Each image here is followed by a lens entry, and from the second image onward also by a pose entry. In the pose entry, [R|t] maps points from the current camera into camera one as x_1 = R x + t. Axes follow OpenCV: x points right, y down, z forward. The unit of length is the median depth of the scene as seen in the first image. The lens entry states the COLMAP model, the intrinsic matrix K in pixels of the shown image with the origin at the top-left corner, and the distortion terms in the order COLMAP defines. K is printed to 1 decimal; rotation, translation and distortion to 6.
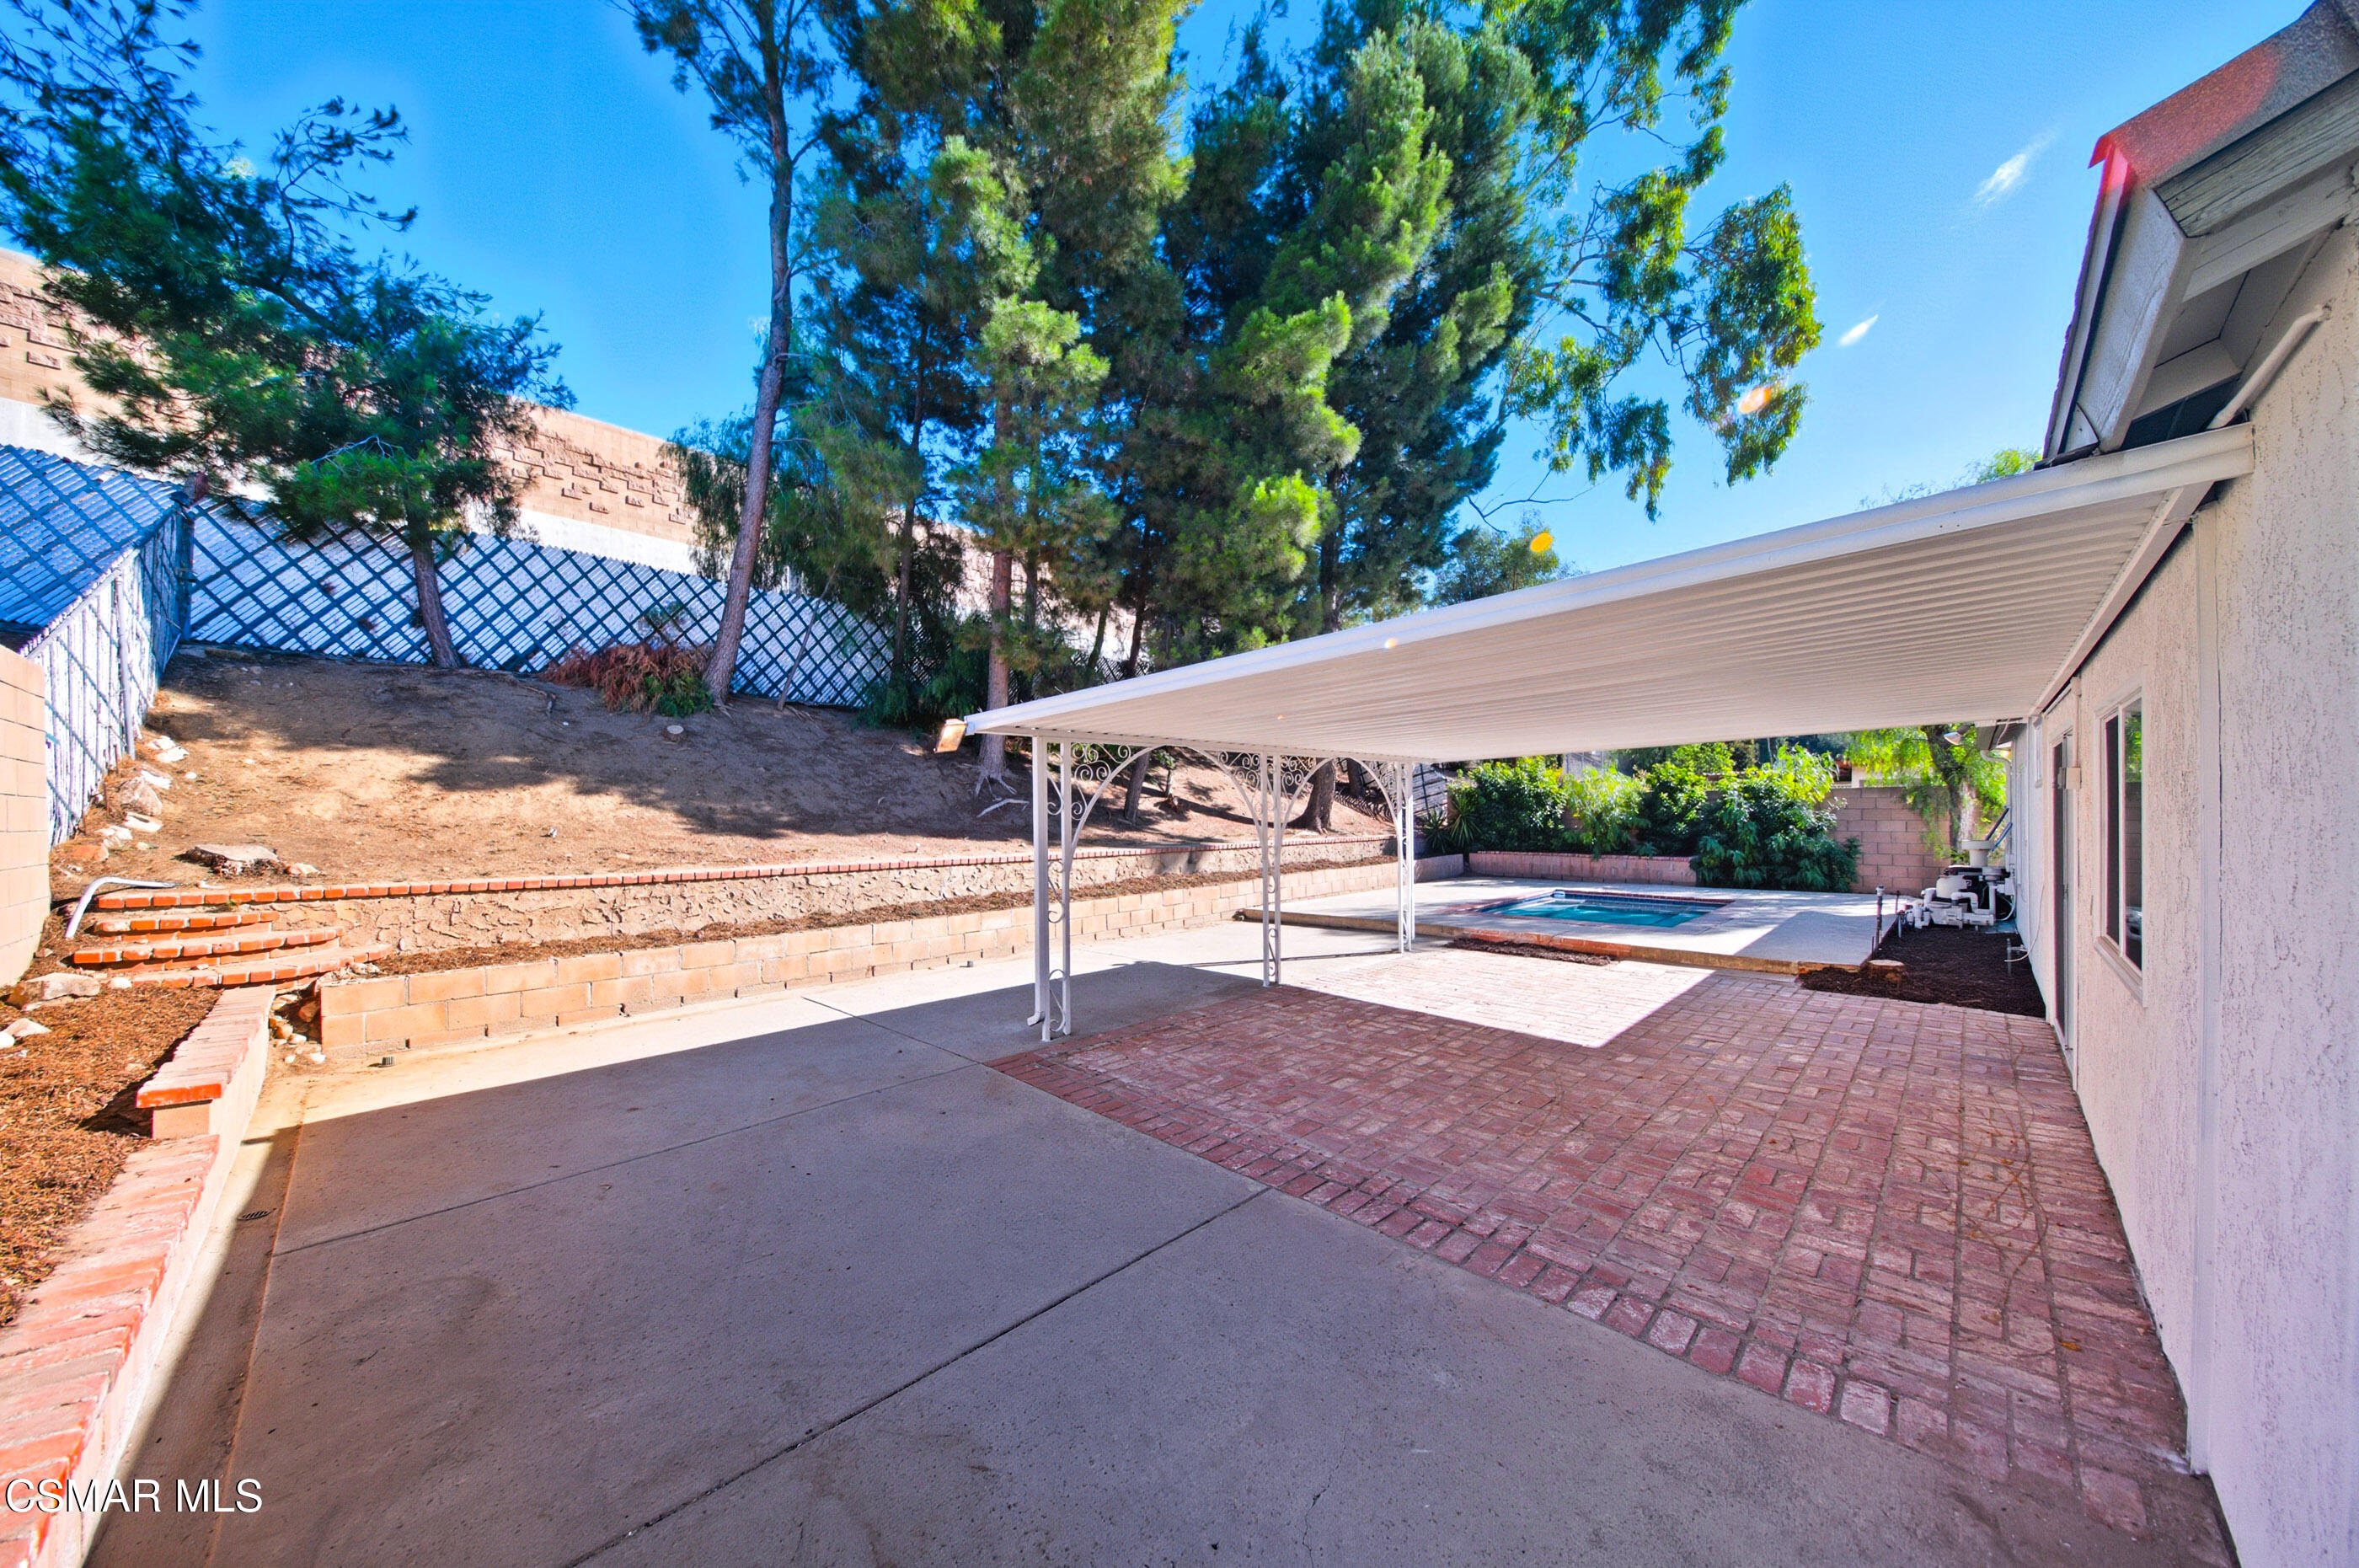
lens RADIAL K [[797.6, 0, 1187.7], [0, 797.6, 816.2], [0, 0, 1]] dist [-0.006327, -0.001028]
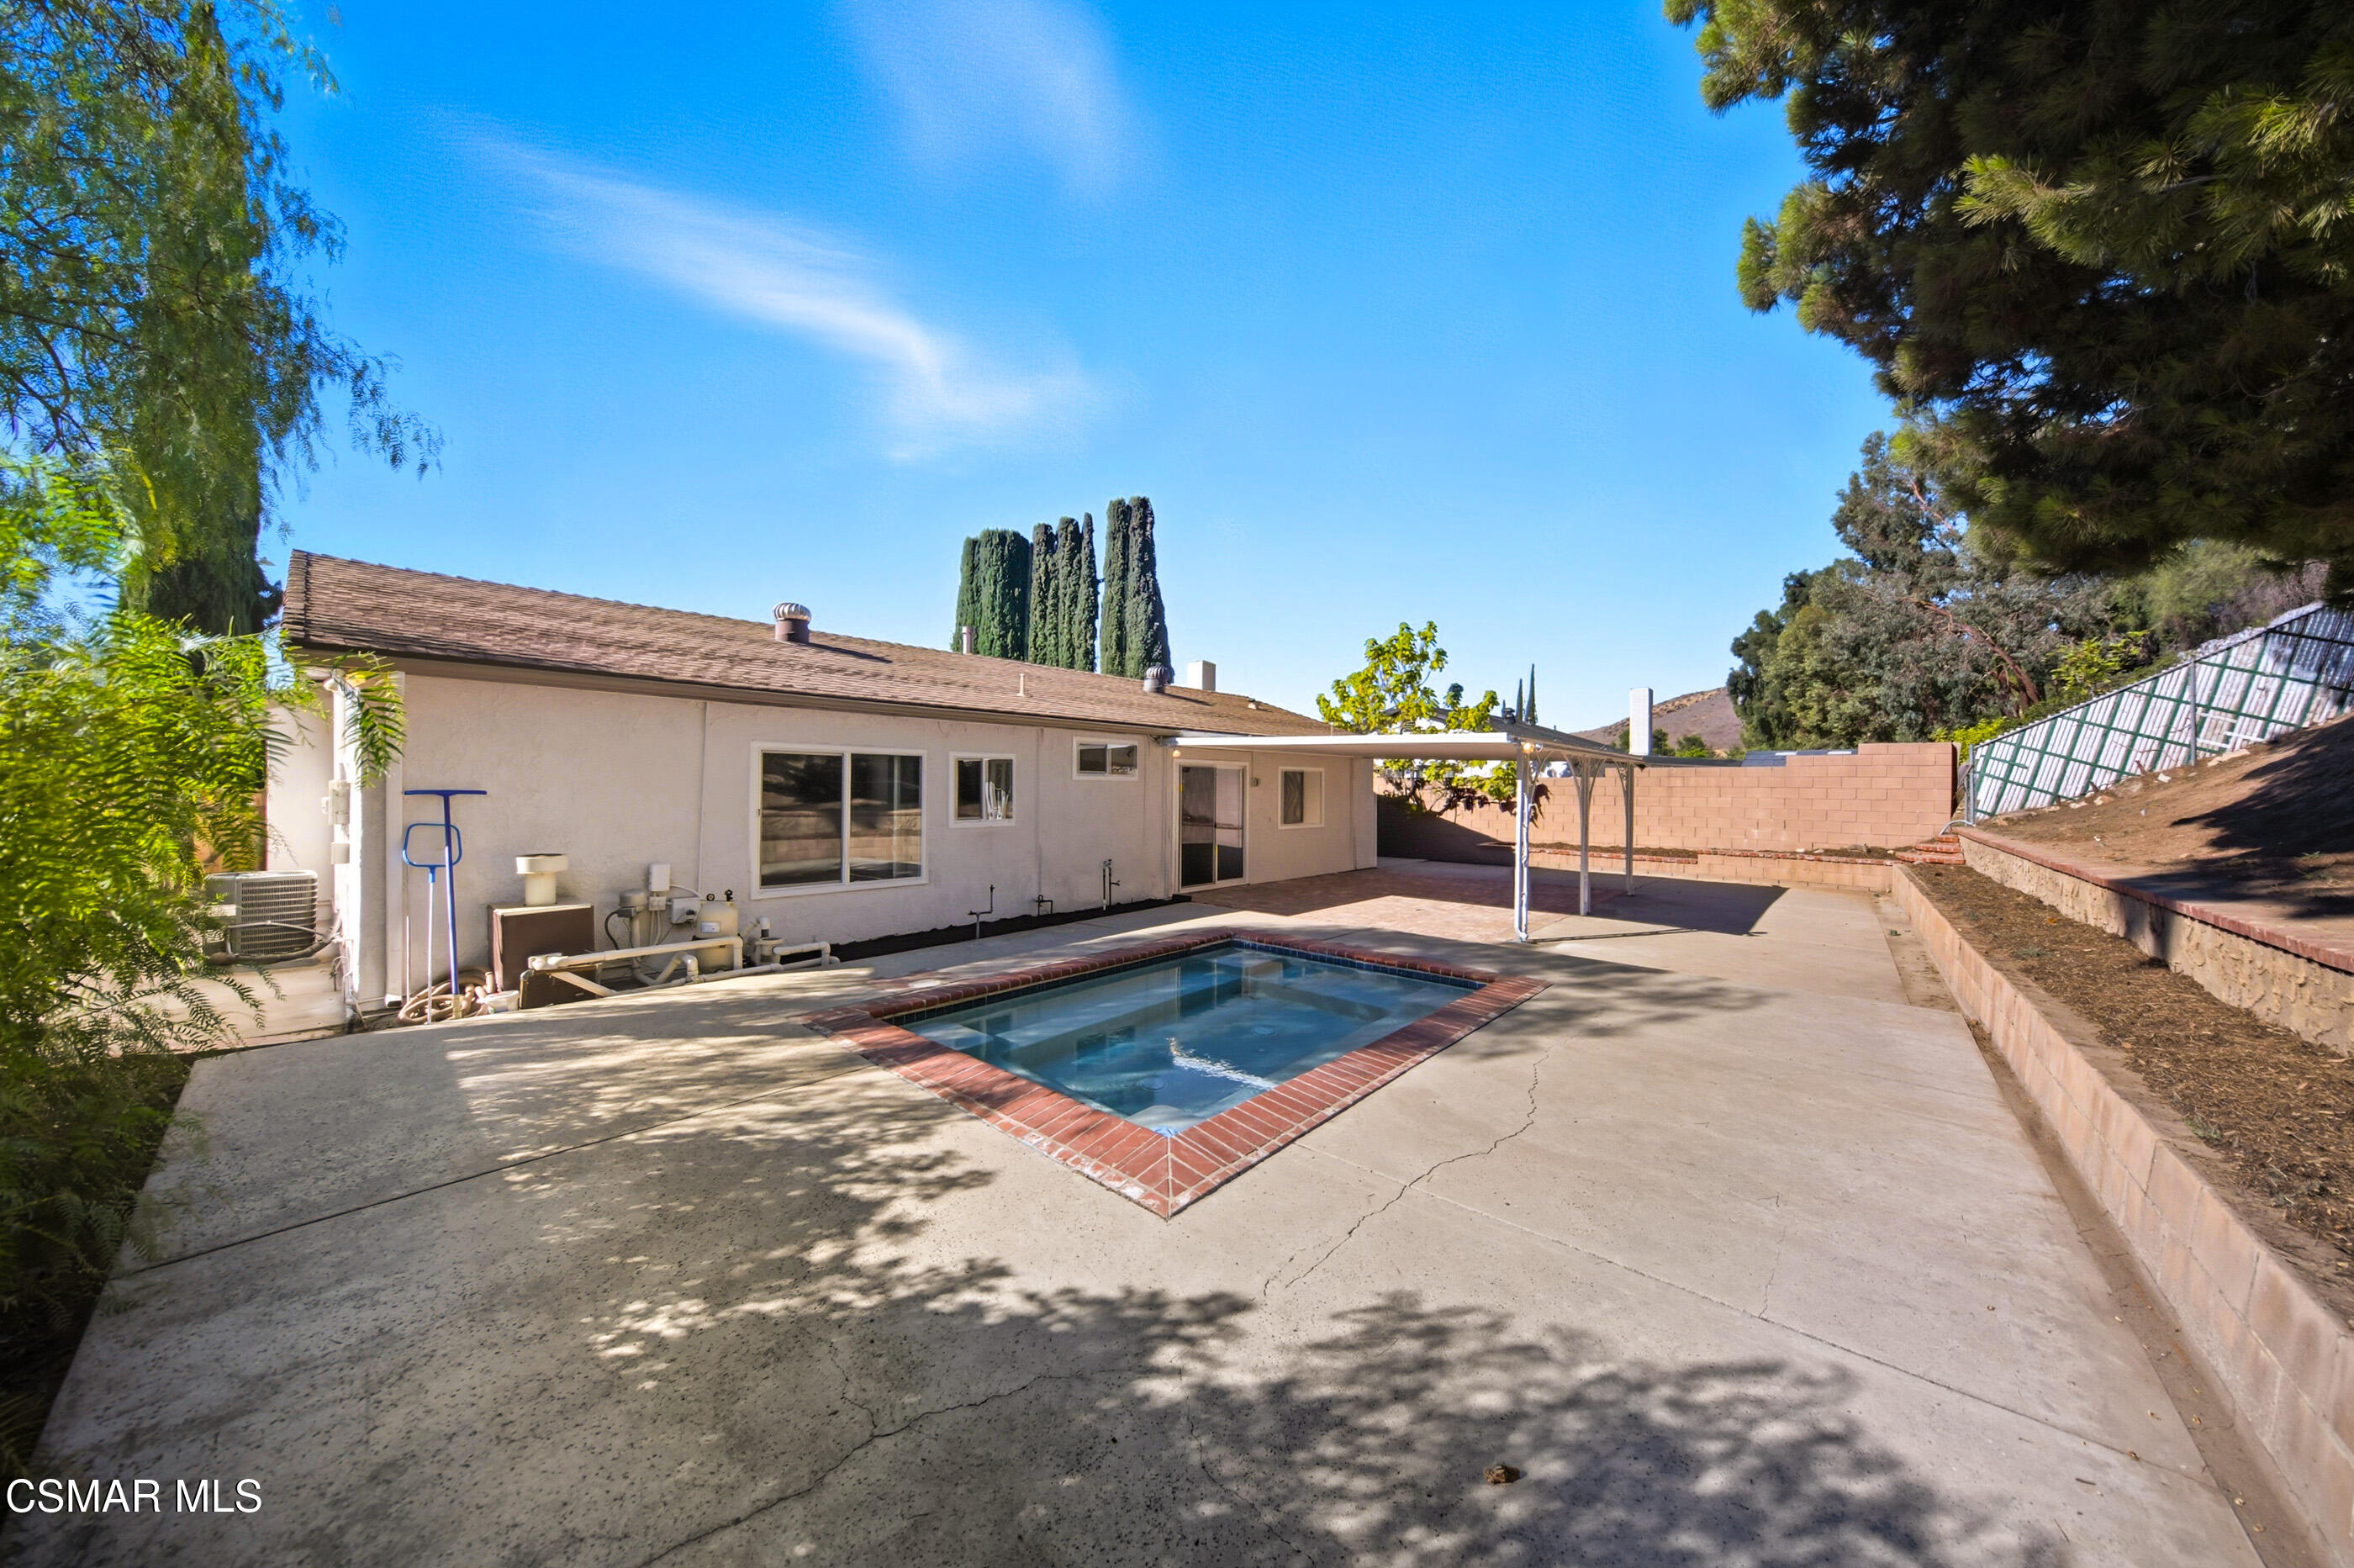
lens RADIAL K [[795.9, 0, 1174.4], [0, 795.9, 788.7], [0, 0, 1]] dist [-0.006327, -0.001028]
pose [[-0.998938, 0.000617, -0.046079, 0.469897], [0.000421, 0.999991, 0.004257, -0.014097], [0.046081, 0.004233, -0.998929, 1.238092]]
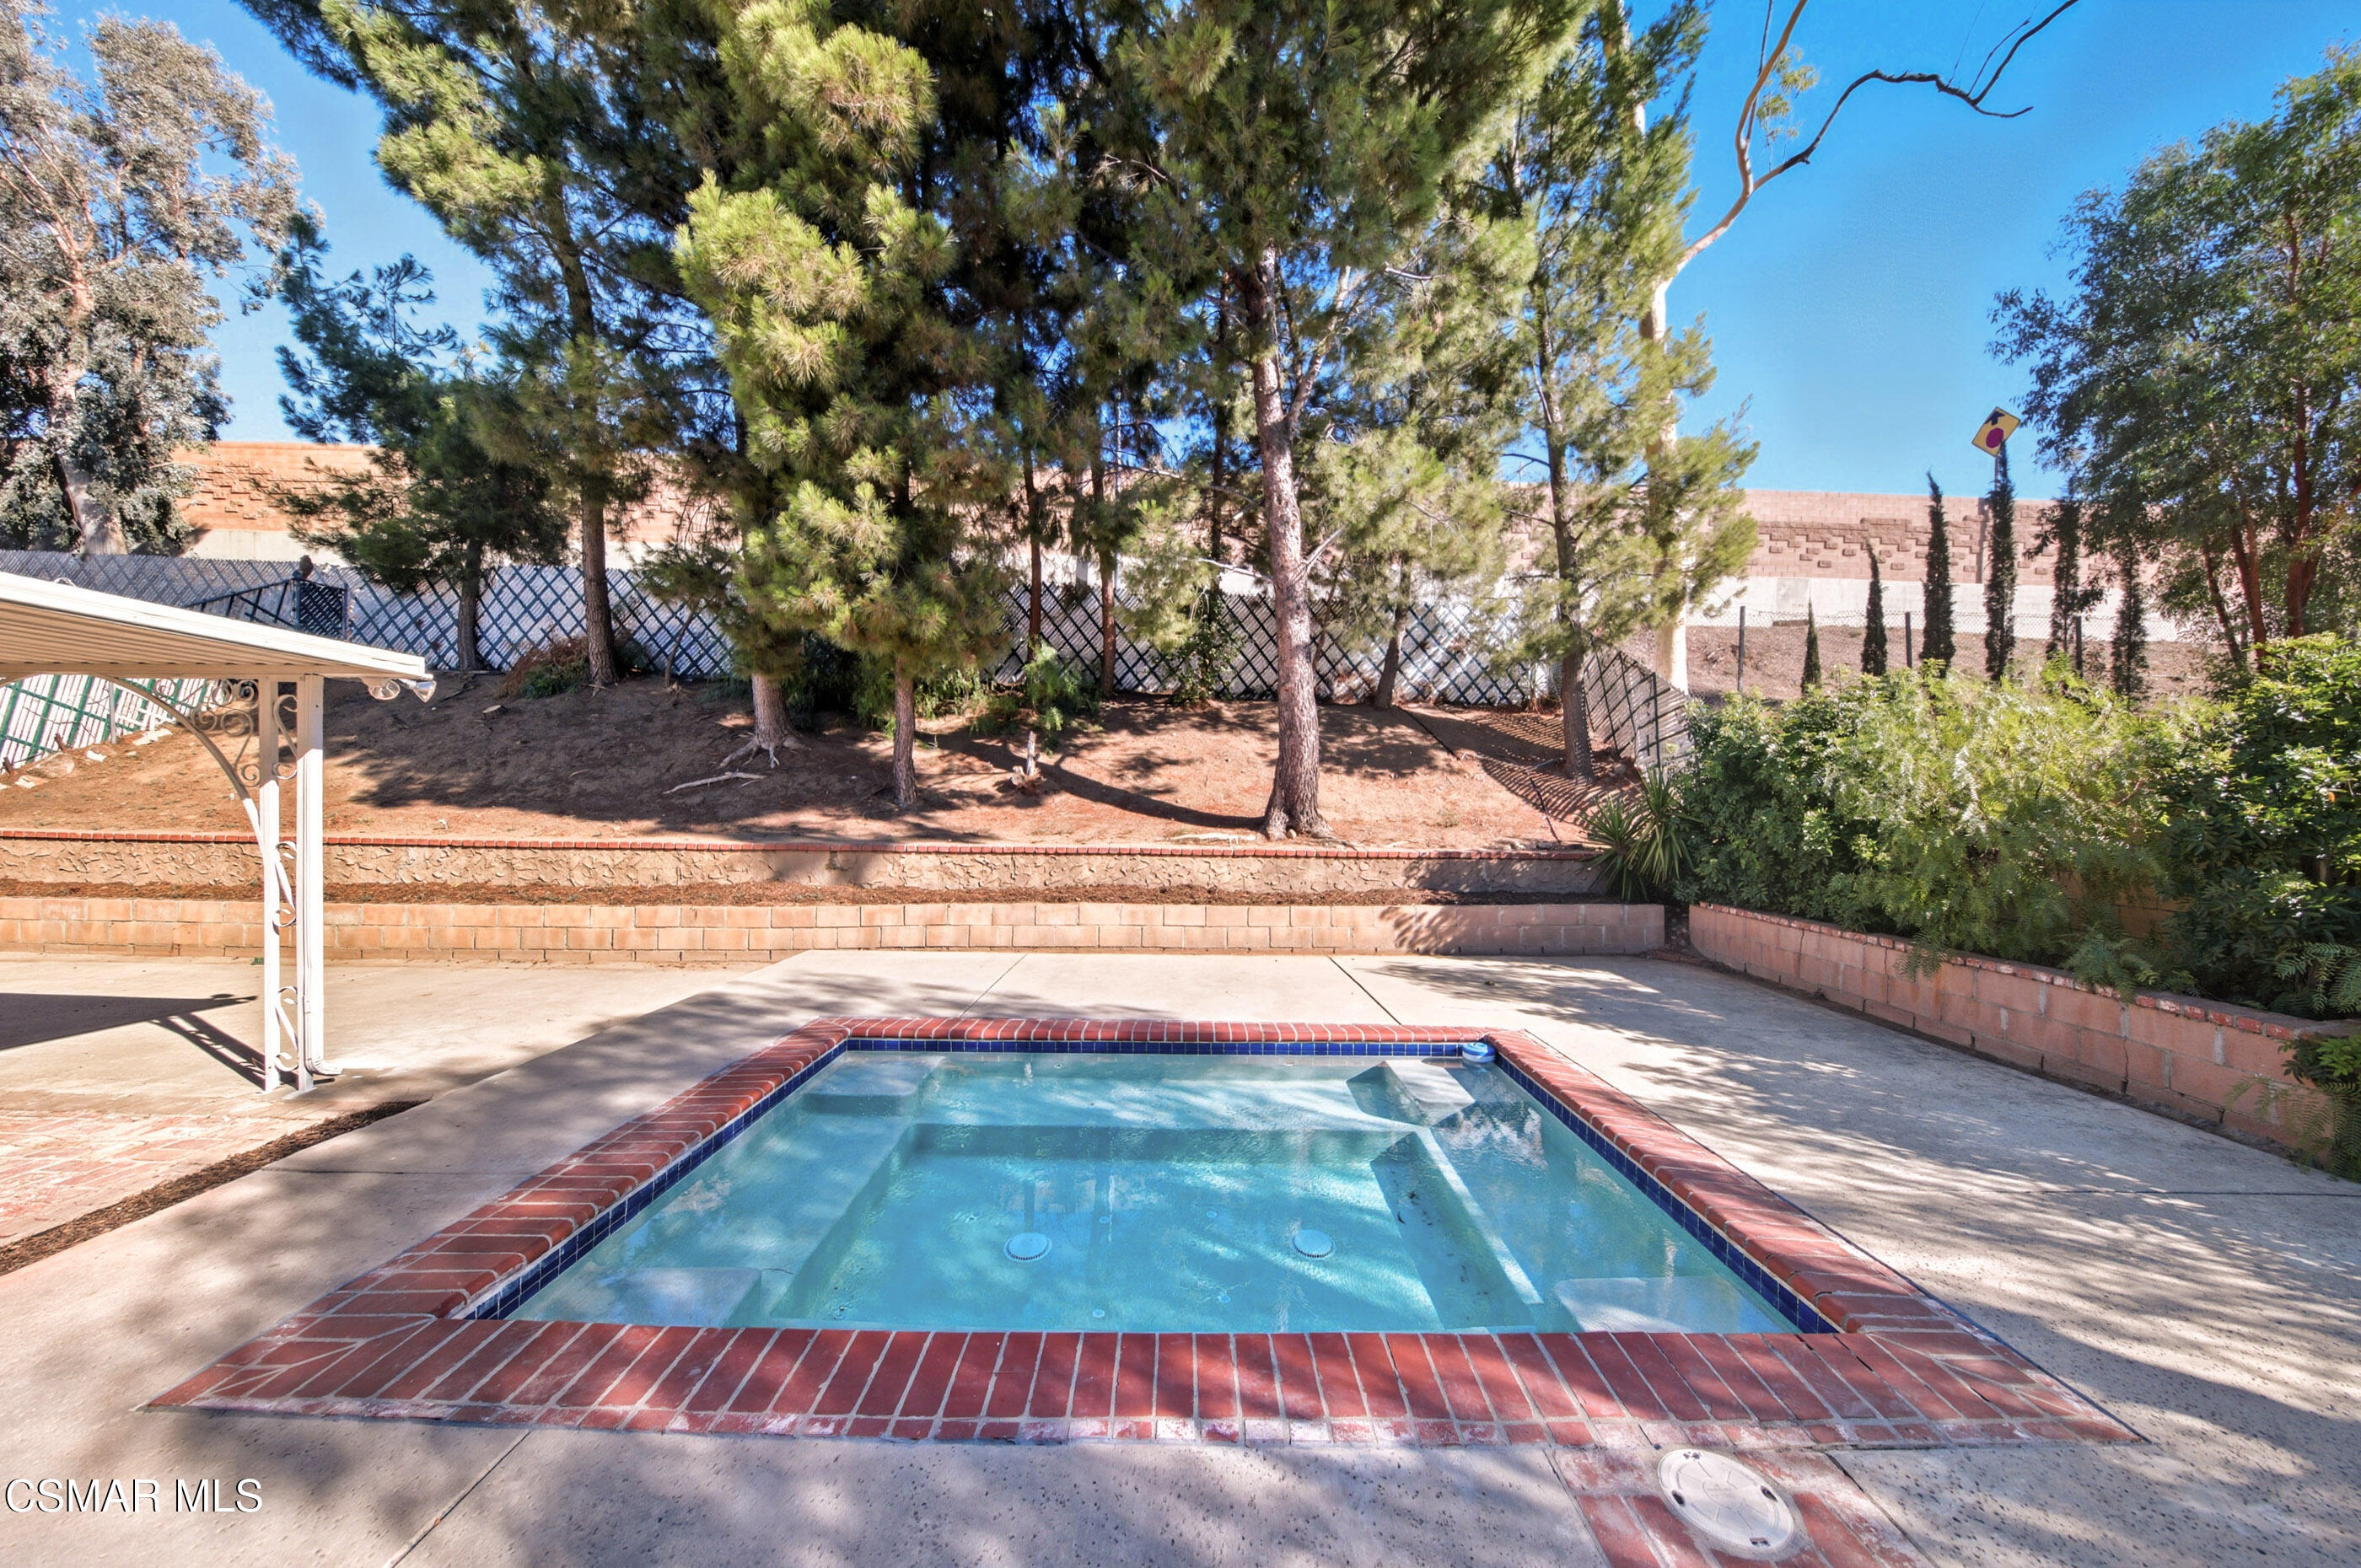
lens RADIAL K [[798.1, 0, 1191.7], [0, 798.1, 815.1], [0, 0, 1]] dist [-0.006327, -0.001028]
pose [[0.704623, 0.033228, -0.708803, 0.610652], [-0.023007, 0.999448, 0.023982, -0.007878], [0.709208, -0.000590, 0.704999, 0.665529]]
